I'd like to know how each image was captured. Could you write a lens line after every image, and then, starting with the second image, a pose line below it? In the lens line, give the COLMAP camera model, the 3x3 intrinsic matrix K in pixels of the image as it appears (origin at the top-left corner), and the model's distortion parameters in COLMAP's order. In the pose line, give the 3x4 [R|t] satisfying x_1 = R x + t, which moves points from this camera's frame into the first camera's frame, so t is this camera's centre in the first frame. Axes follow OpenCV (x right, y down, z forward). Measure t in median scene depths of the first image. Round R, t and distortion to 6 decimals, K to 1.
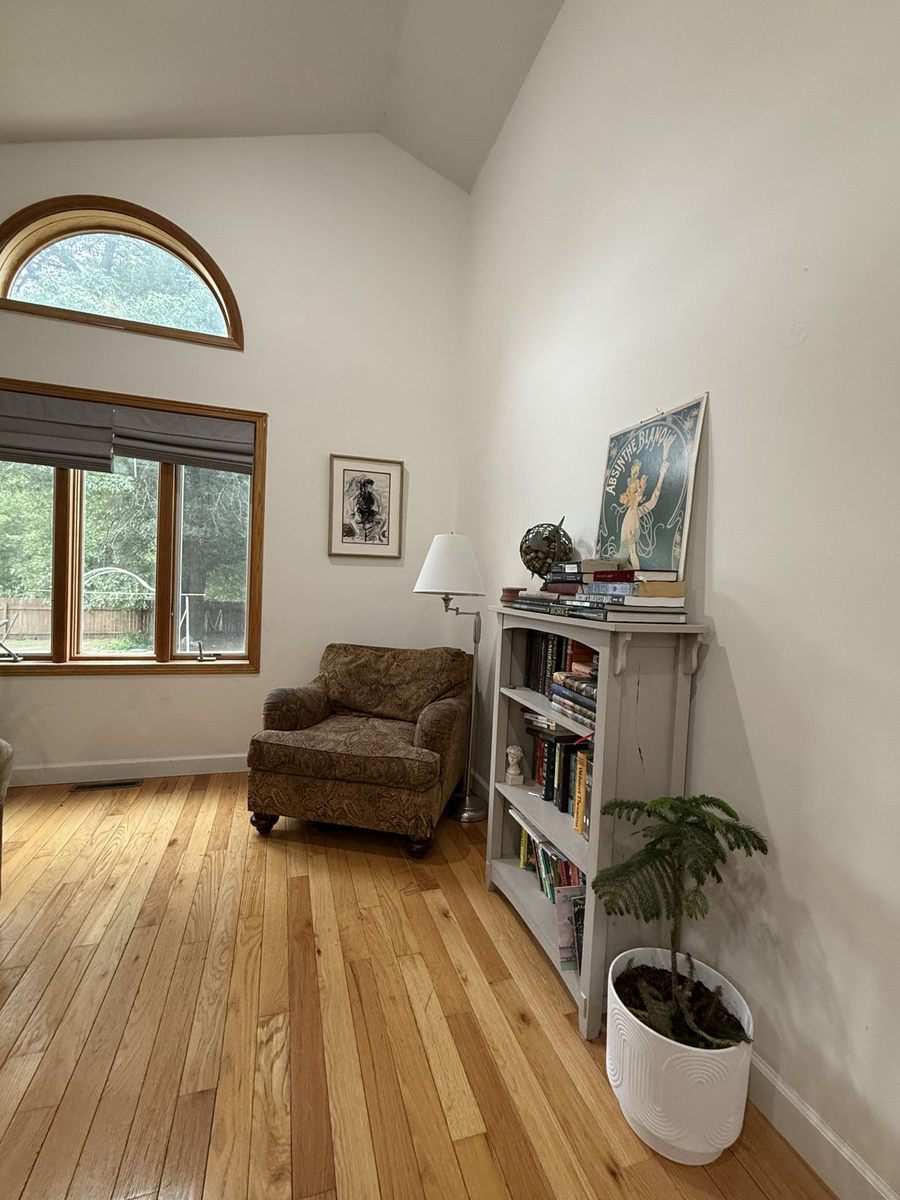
lens RADIAL K [[512.0, 0, 450.0], [0, 512.0, 600.0], [0, 0, 1]] dist [0.000224, 0.000016]
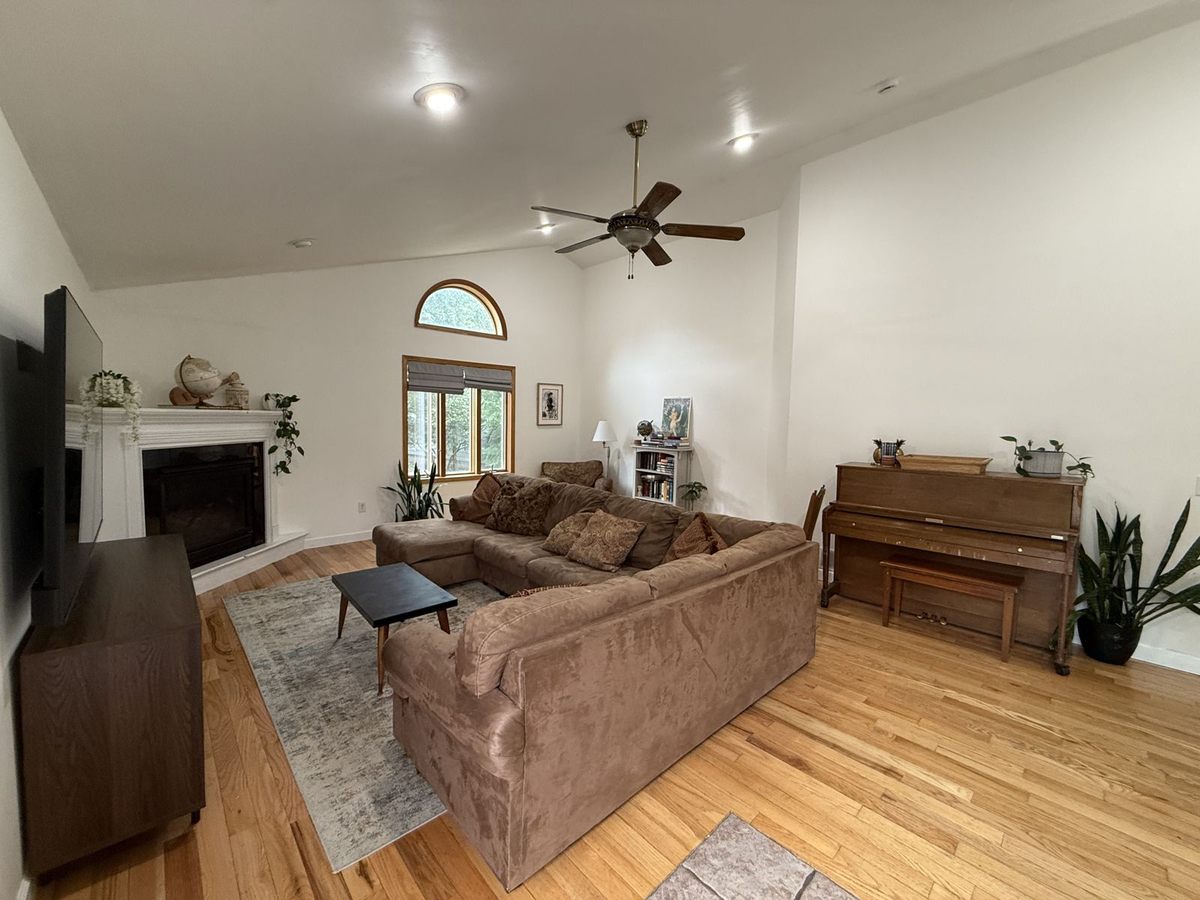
lens RADIAL K [[512.0, 0, 600.0], [0, 512.0, 450.0], [0, 0, 1]] dist [0.000224, 0.000016]
pose [[0.895551, -0.055379, 0.441500, -1.594392], [0.030856, 0.997565, 0.062540, -0.176120], [-0.443888, -0.042385, 0.895079, -1.922329]]
